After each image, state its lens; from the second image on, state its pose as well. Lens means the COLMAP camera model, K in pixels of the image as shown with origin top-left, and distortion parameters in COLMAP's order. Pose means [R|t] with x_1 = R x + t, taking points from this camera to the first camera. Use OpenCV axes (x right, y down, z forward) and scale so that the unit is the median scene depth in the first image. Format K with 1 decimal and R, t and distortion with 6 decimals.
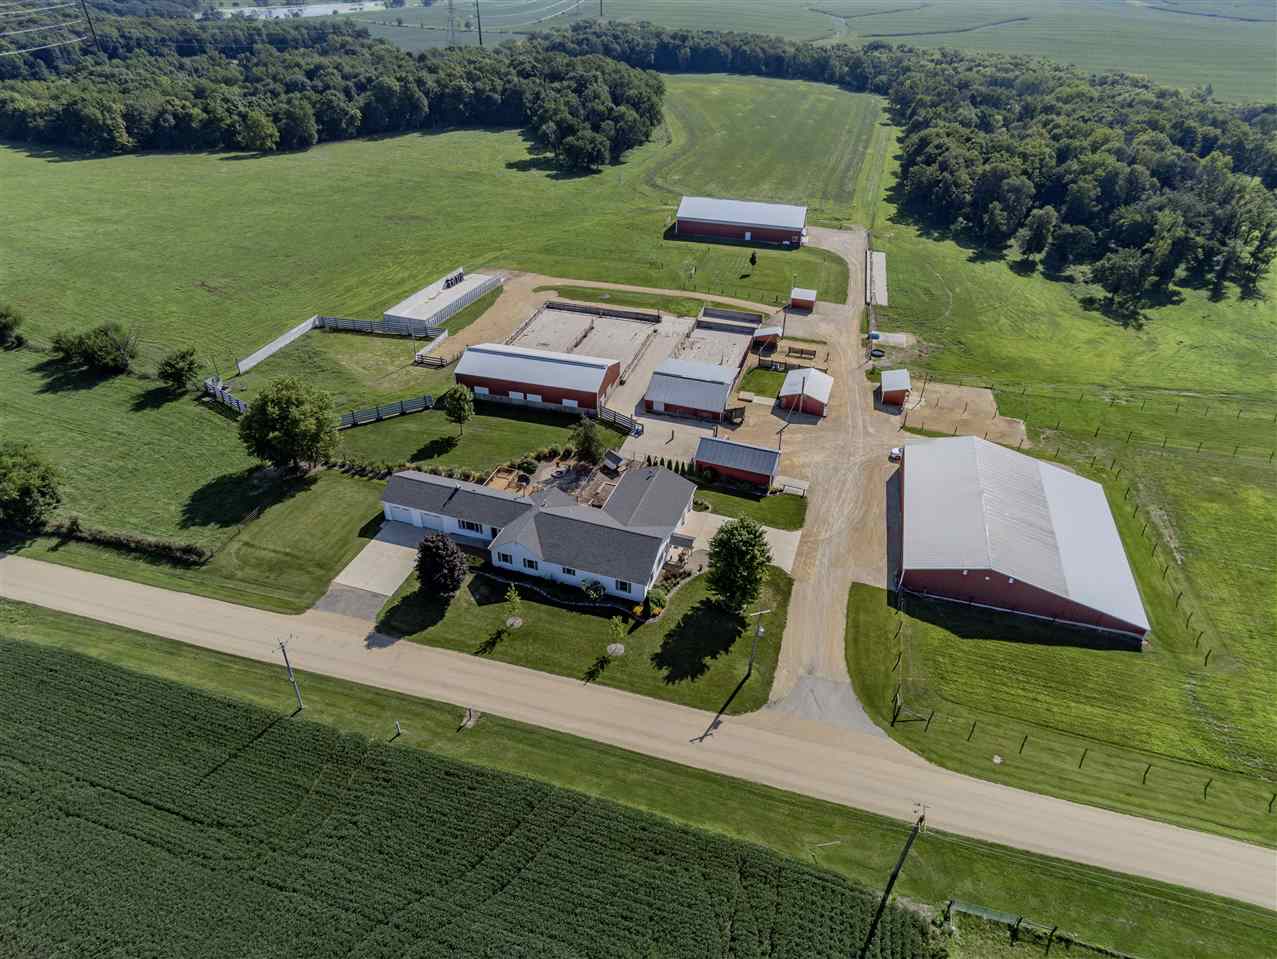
lens RADIAL K [[772.4, 0, 638.5], [0, 772.4, 479.5], [0, 0, 1]] dist [-0.033097, -0.000822]
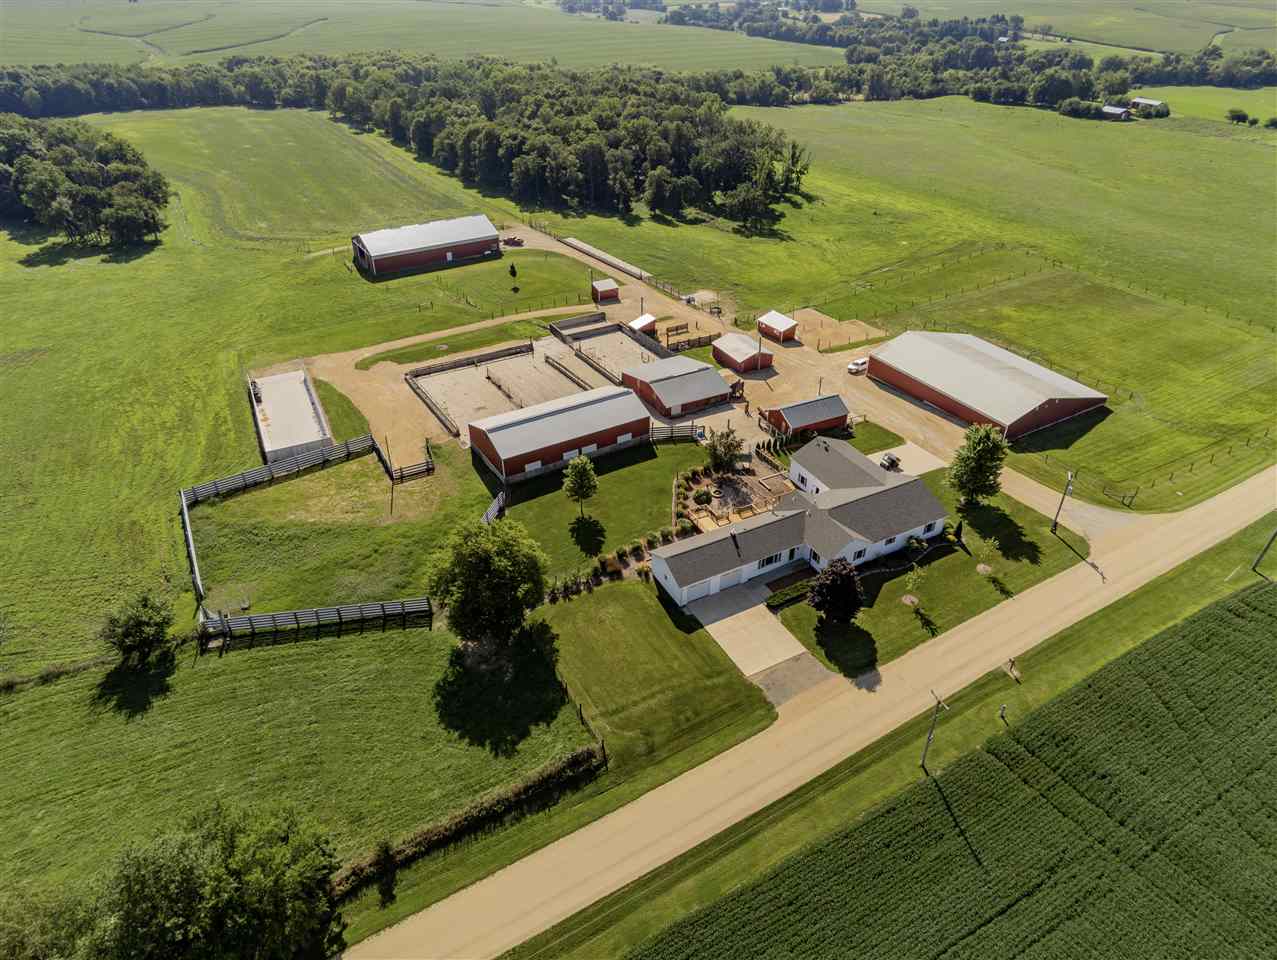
lens RADIAL K [[772.4, 0, 638.5], [0, 772.4, 480.0], [0, 0, 1]] dist [-0.033097, -0.000822]
pose [[0.706689, -0.415787, 0.572461, -0.531462], [0.417565, 0.898267, 0.136951, -0.145189], [-0.571166, 0.142258, 0.808414, 0.187628]]
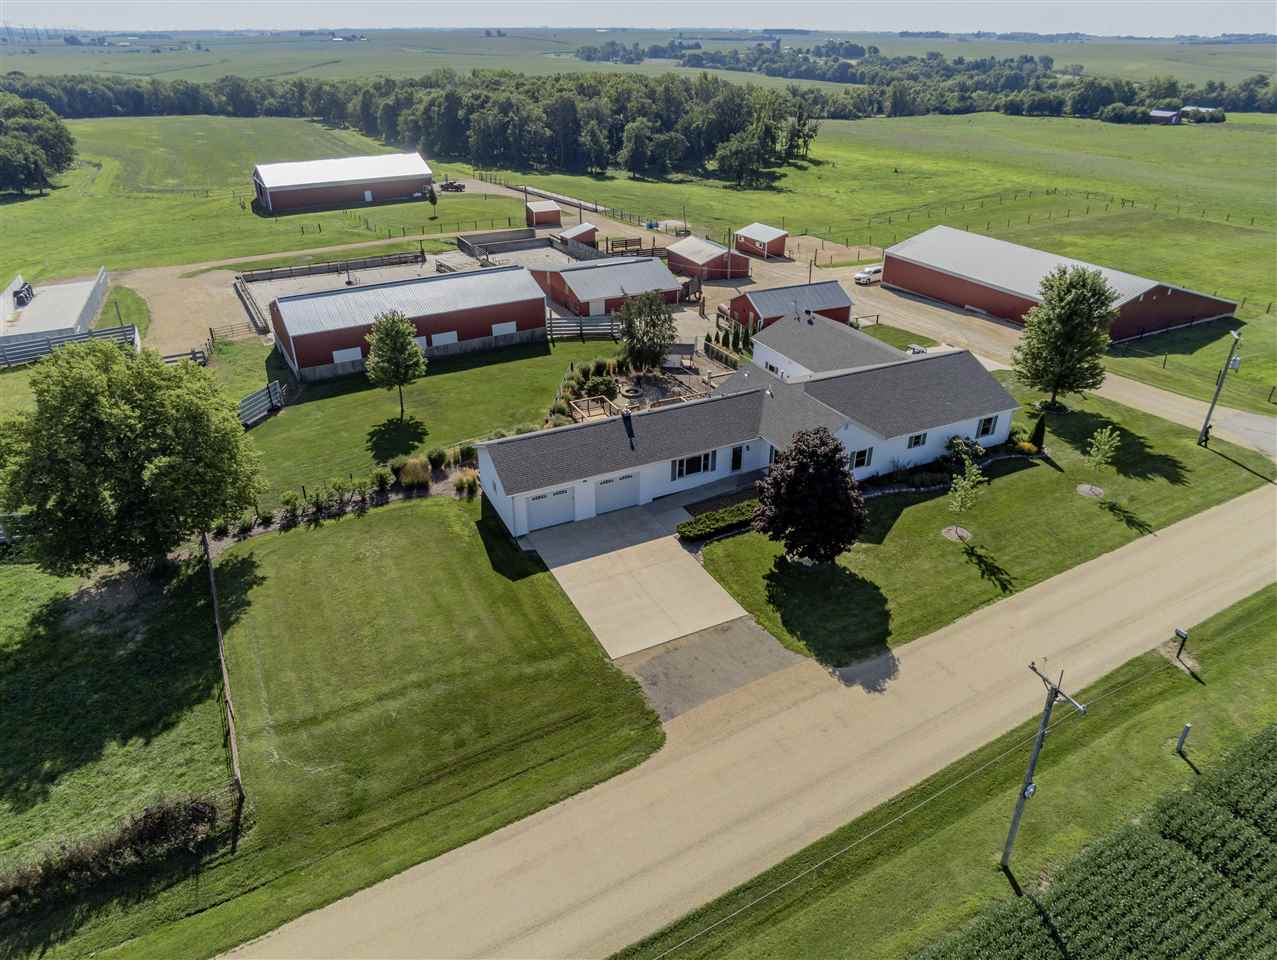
lens RADIAL K [[805.6, 0, 638.5], [0, 805.6, 480.0], [0, 0, 1]] dist [-0.033468, 0.000756]
pose [[0.723959, -0.357849, 0.589769, -0.359368], [0.402102, 0.913578, 0.060732, 0.013568], [-0.560533, 0.193180, 0.805285, 0.365992]]
